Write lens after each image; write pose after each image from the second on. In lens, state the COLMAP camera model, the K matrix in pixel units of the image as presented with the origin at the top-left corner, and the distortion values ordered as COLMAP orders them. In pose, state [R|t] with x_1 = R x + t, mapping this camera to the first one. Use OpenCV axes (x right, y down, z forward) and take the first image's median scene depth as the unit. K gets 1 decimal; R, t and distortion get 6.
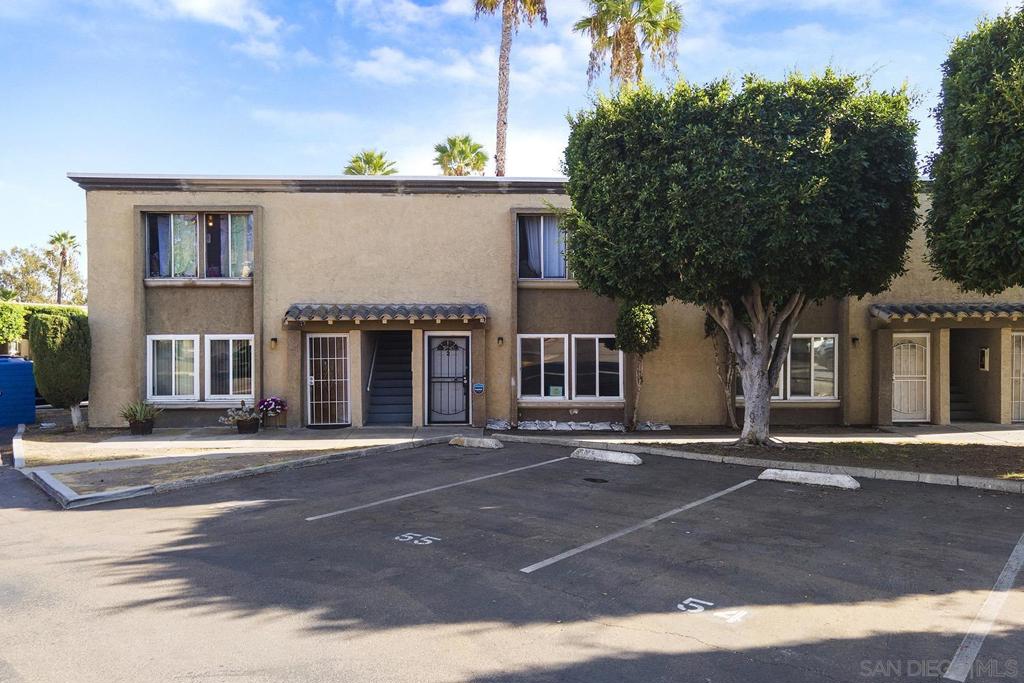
lens RADIAL K [[749.6, 0, 512.0], [0, 749.6, 341.5], [0, 0, 1]] dist [0.003752, 0.005118]
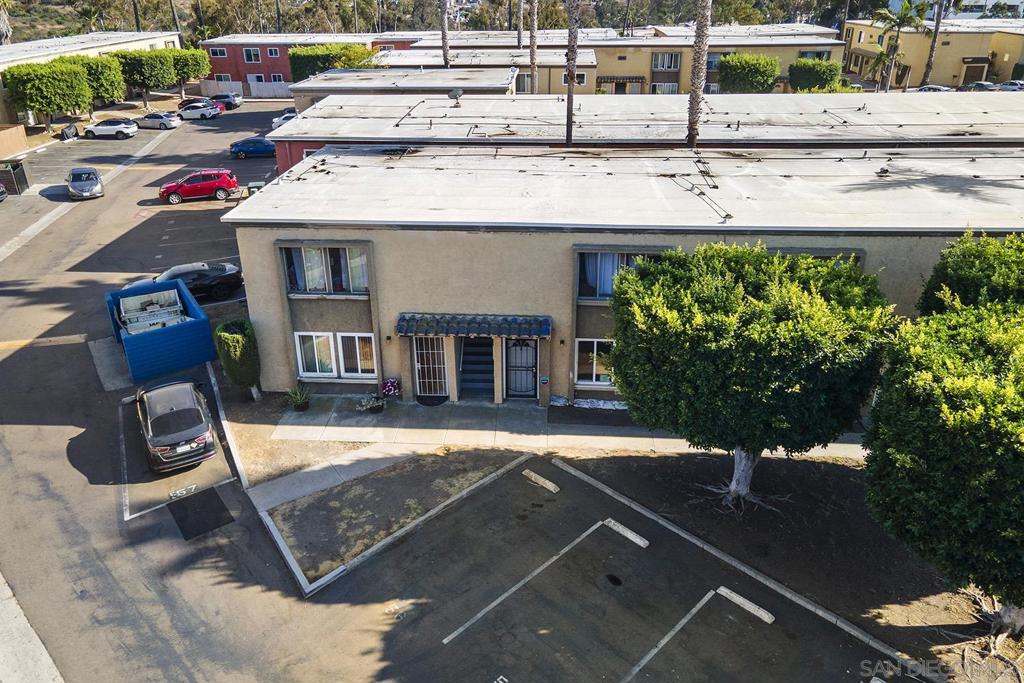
lens RADIAL K [[708.9, 0, 512.0], [0, 708.9, 341.5], [0, 0, 1]] dist [0.001047, -0.000431]
pose [[0.995441, 0.033246, -0.089399, 0.007374], [0.004032, 0.921779, 0.387695, -0.473448], [0.095296, -0.386288, 0.917442, -0.114653]]
